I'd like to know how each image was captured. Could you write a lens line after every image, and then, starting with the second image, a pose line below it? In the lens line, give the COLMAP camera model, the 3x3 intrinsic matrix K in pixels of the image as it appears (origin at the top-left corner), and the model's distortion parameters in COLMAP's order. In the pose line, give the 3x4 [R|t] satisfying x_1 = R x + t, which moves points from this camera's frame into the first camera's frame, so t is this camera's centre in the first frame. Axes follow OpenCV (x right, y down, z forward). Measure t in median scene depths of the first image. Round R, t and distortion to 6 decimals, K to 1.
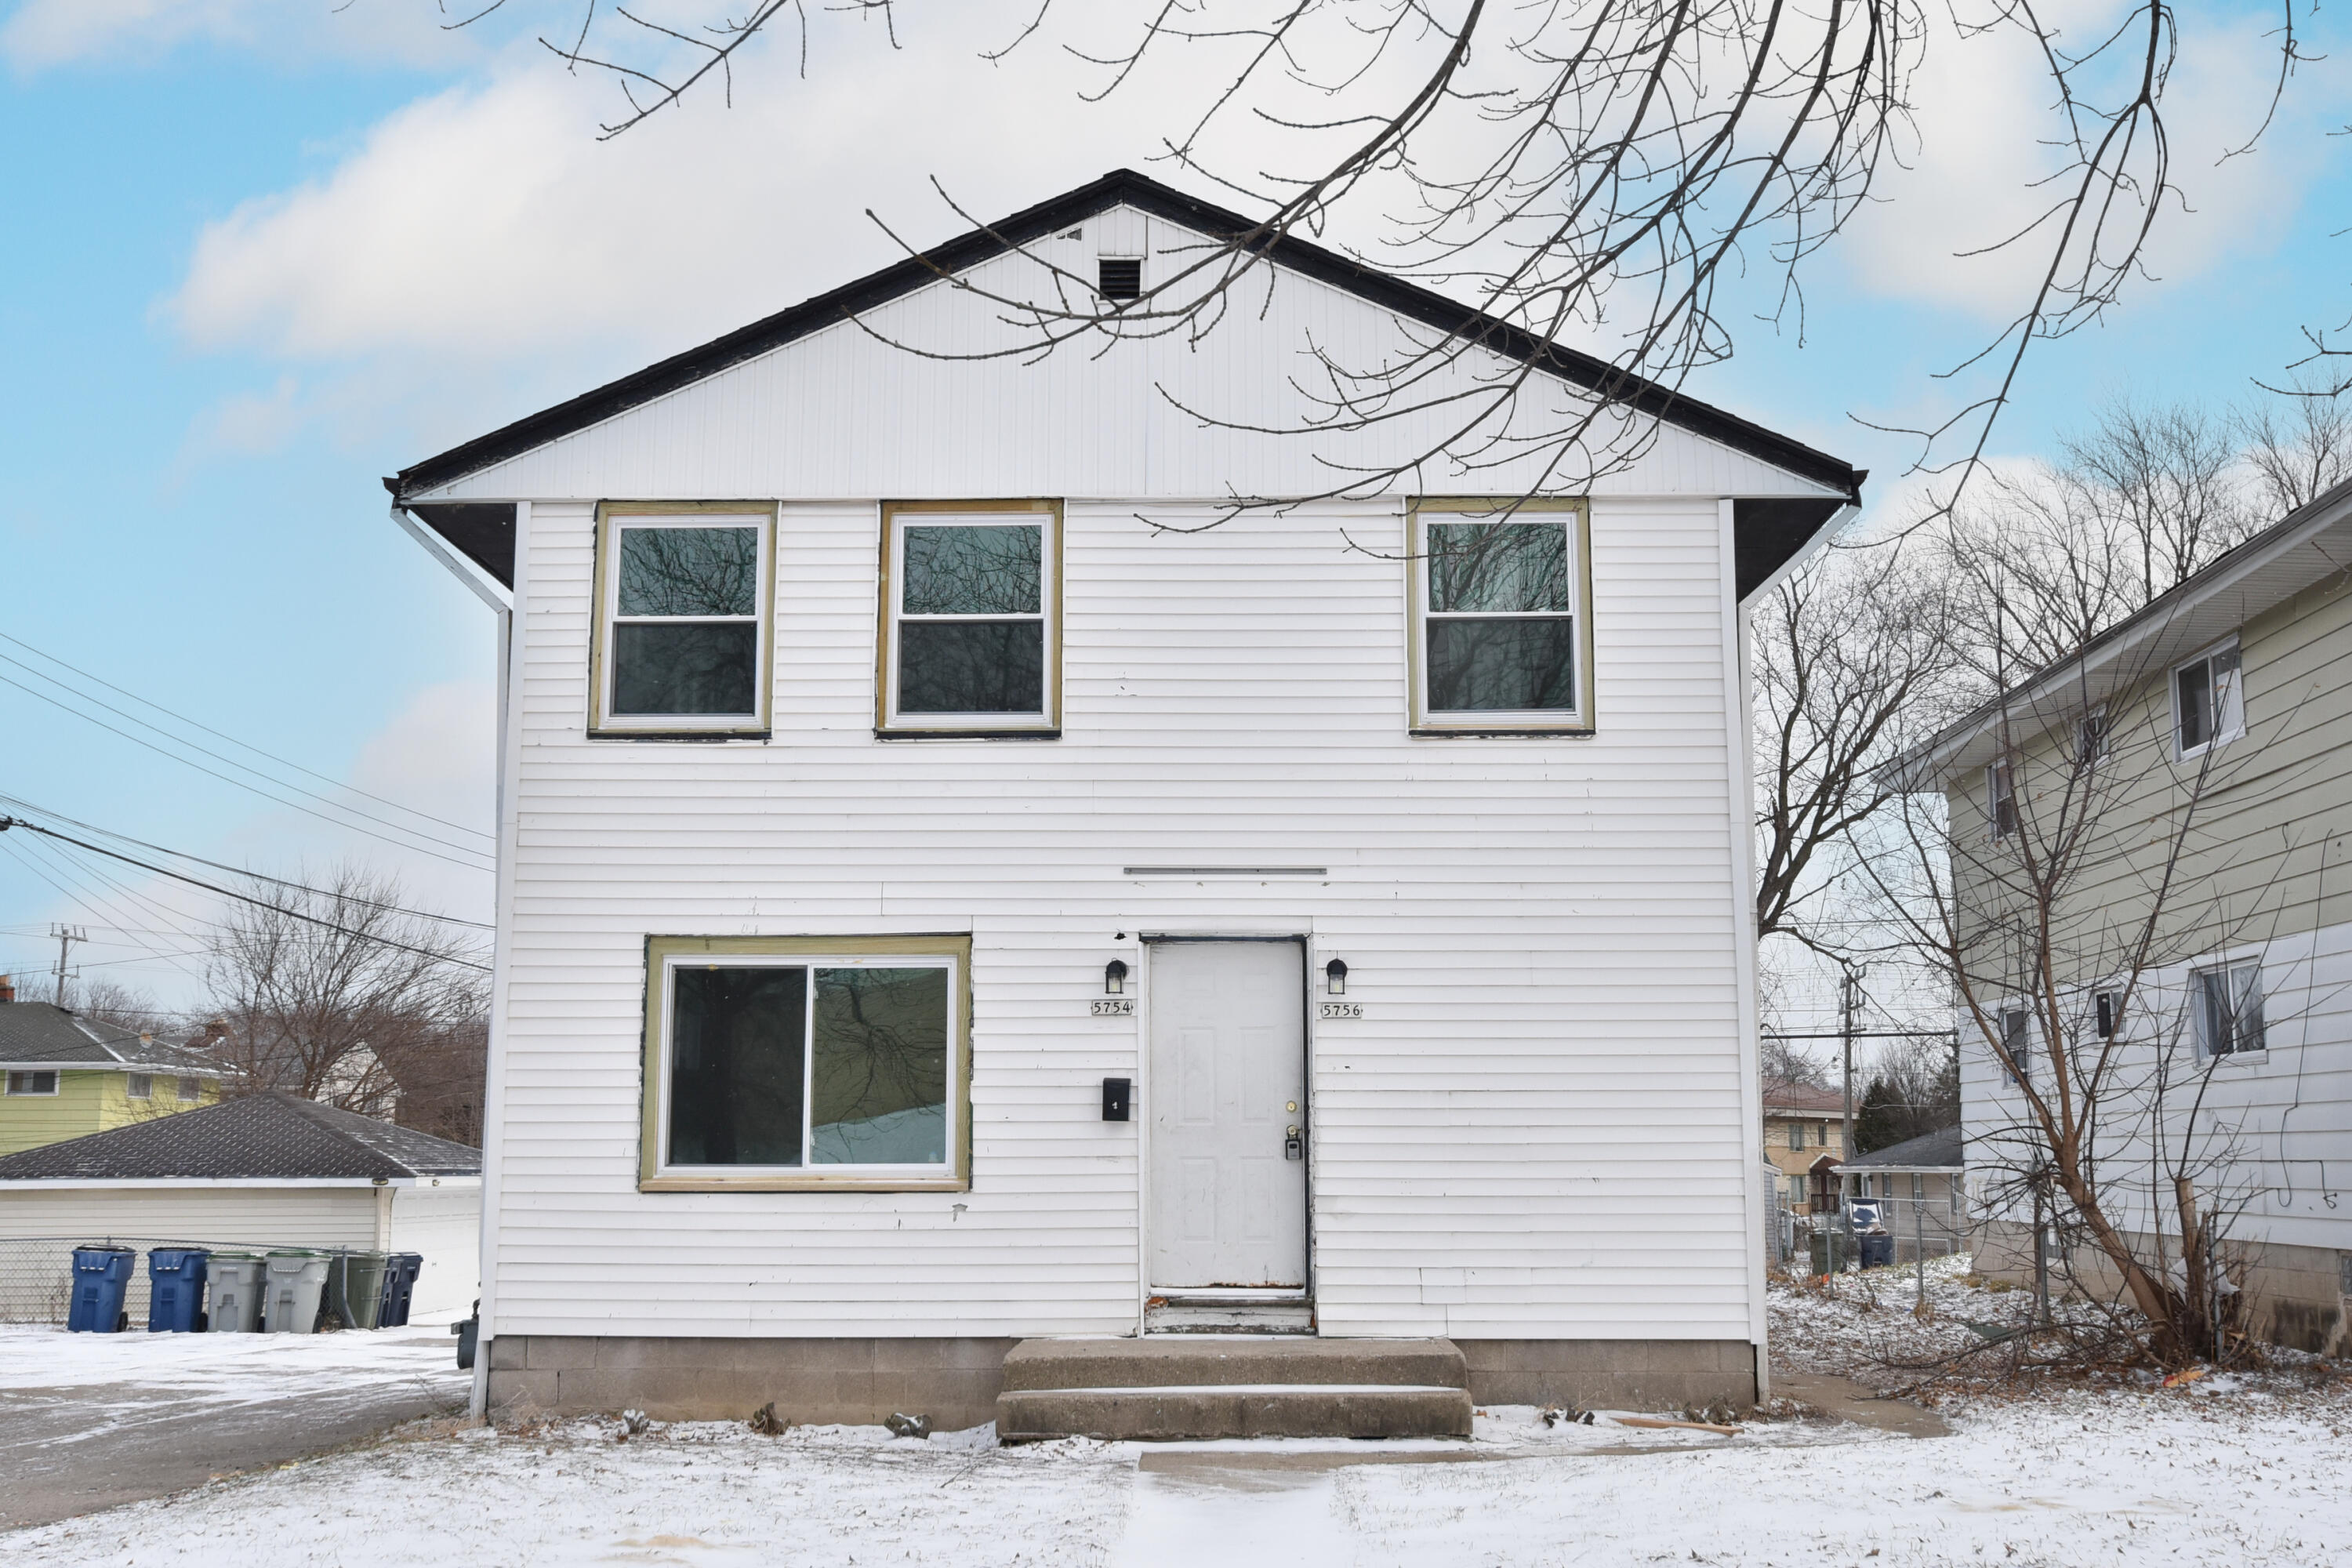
lens RADIAL K [[2274.9, 0, 1176.0], [0, 2274.9, 784.0], [0, 0, 1]] dist [0.006984, -0.012457]
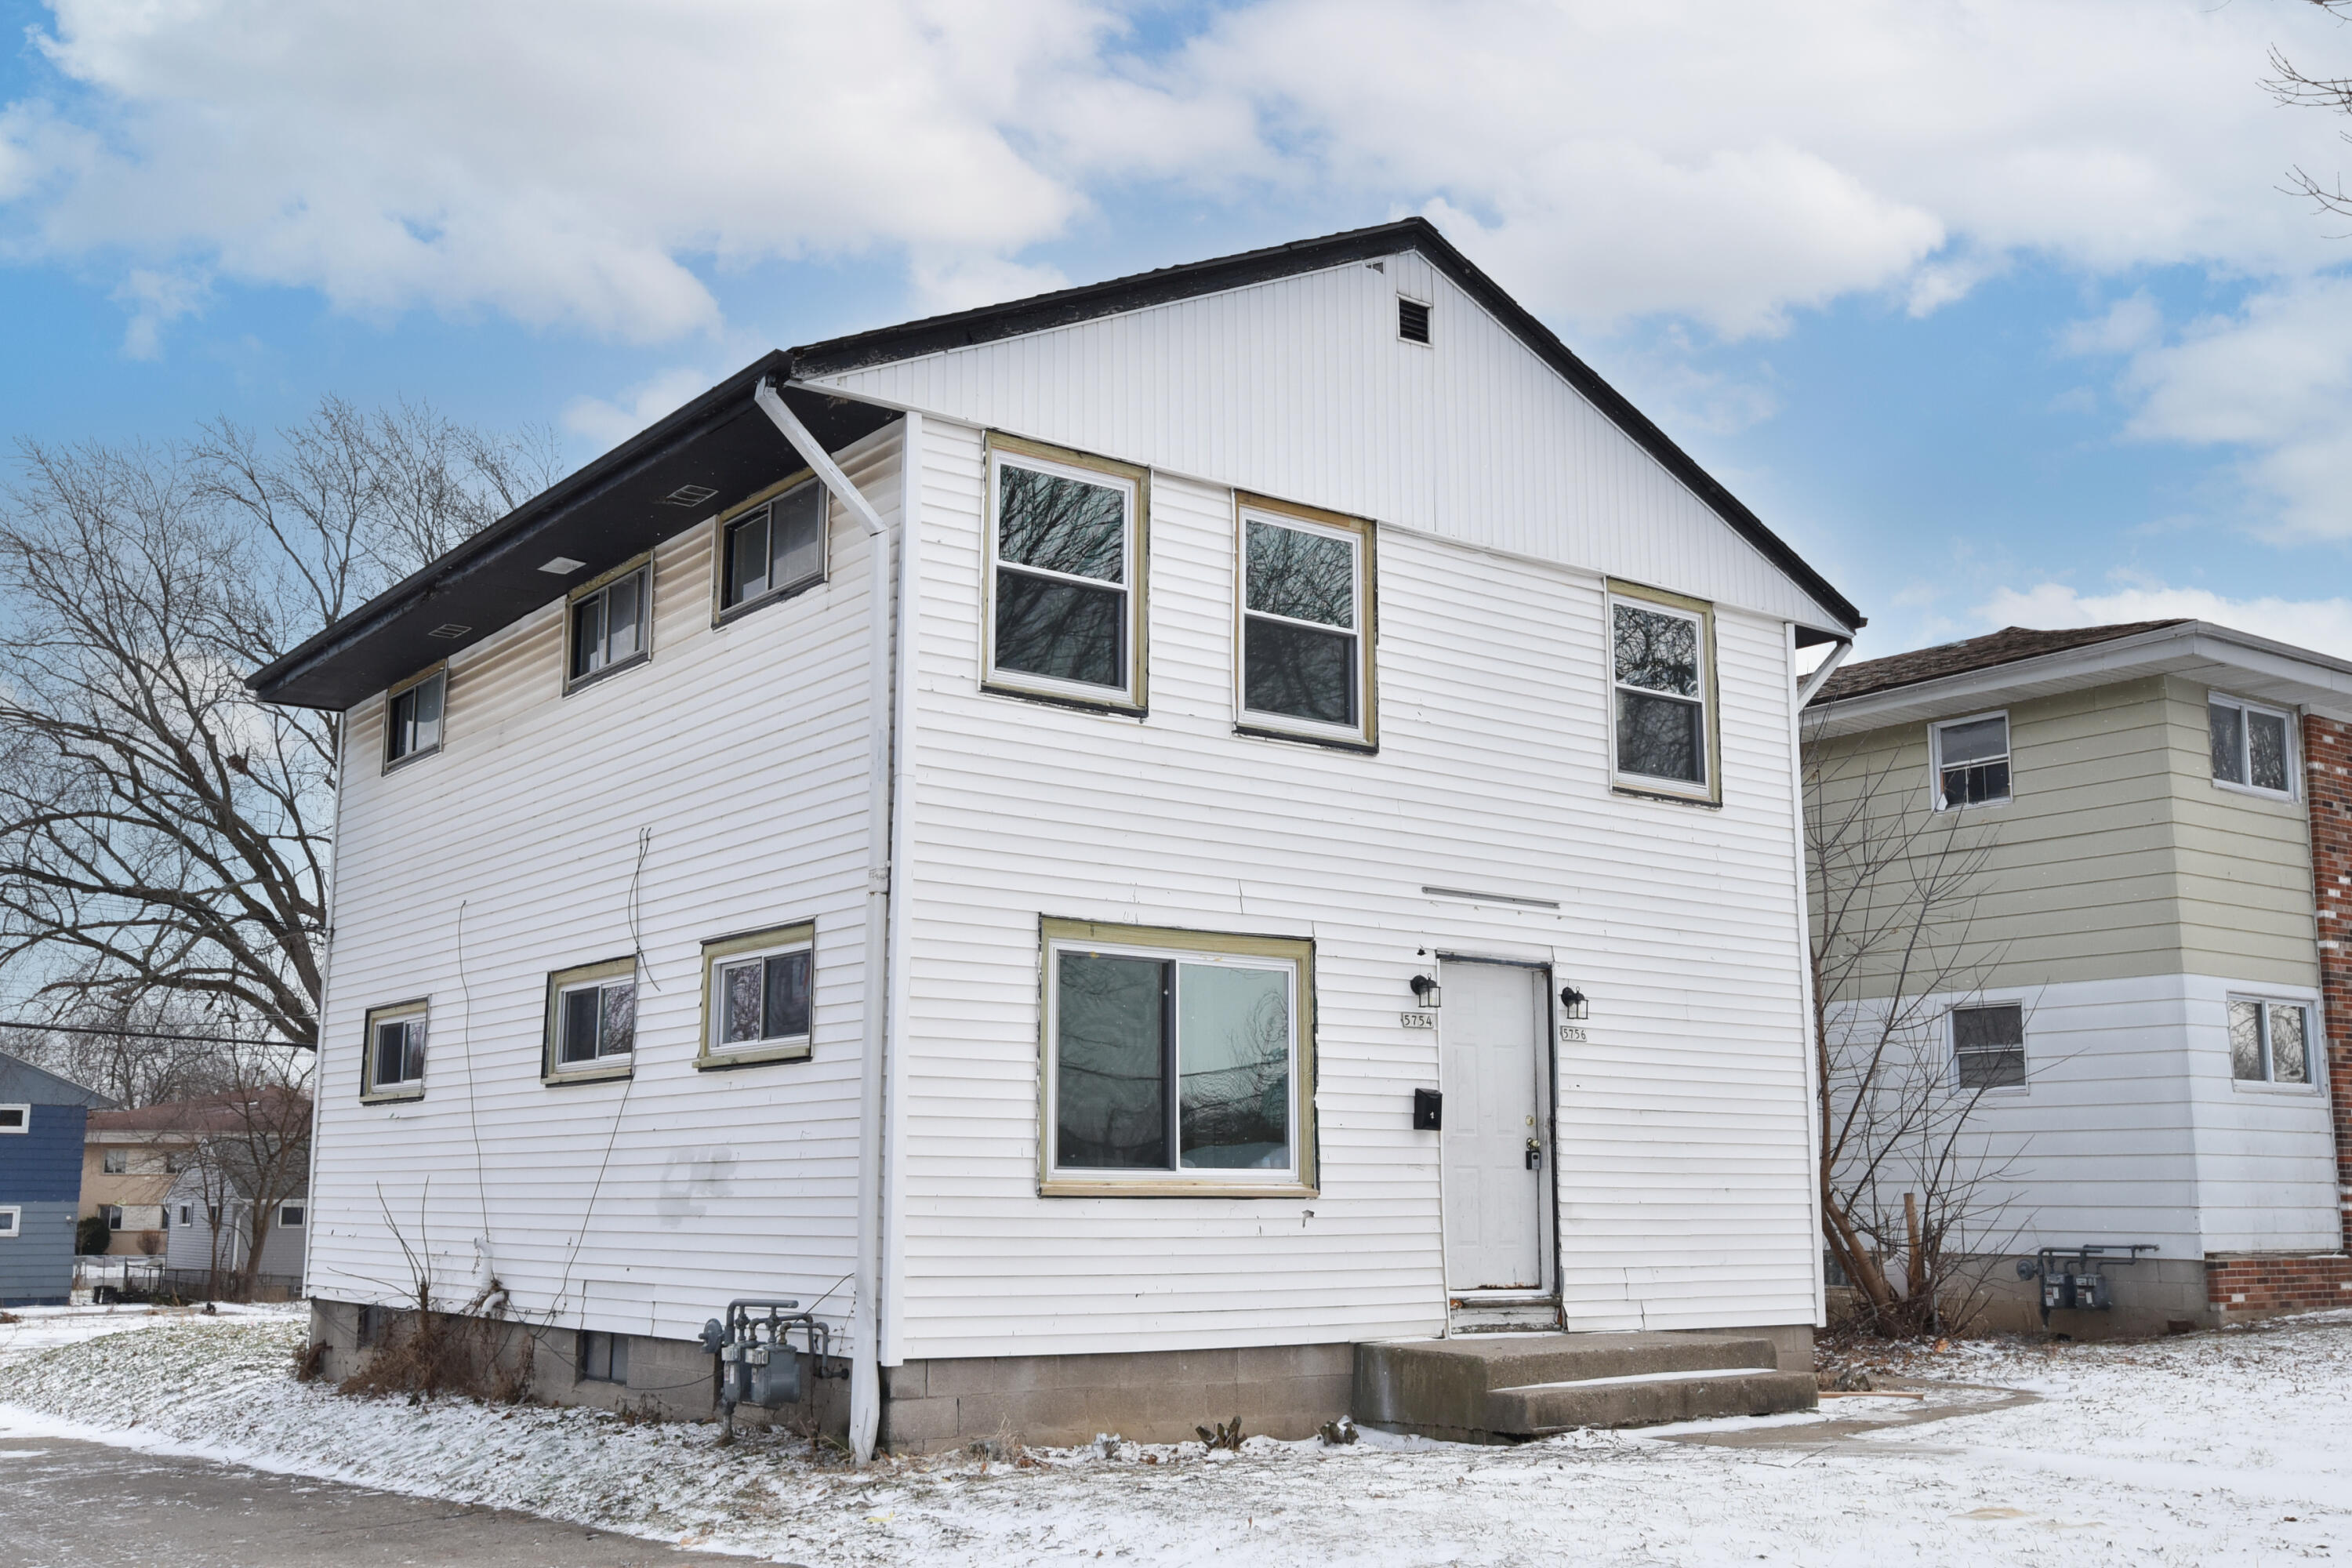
lens RADIAL K [[2274.9, 0, 1176.0], [0, 2274.9, 784.0], [0, 0, 1]] dist [0.006984, -0.012457]
pose [[0.791292, 0.113910, 0.600734, -0.746614], [-0.105390, 0.993198, -0.049508, 0.053933], [-0.602287, -0.024137, 0.797915, 0.241102]]
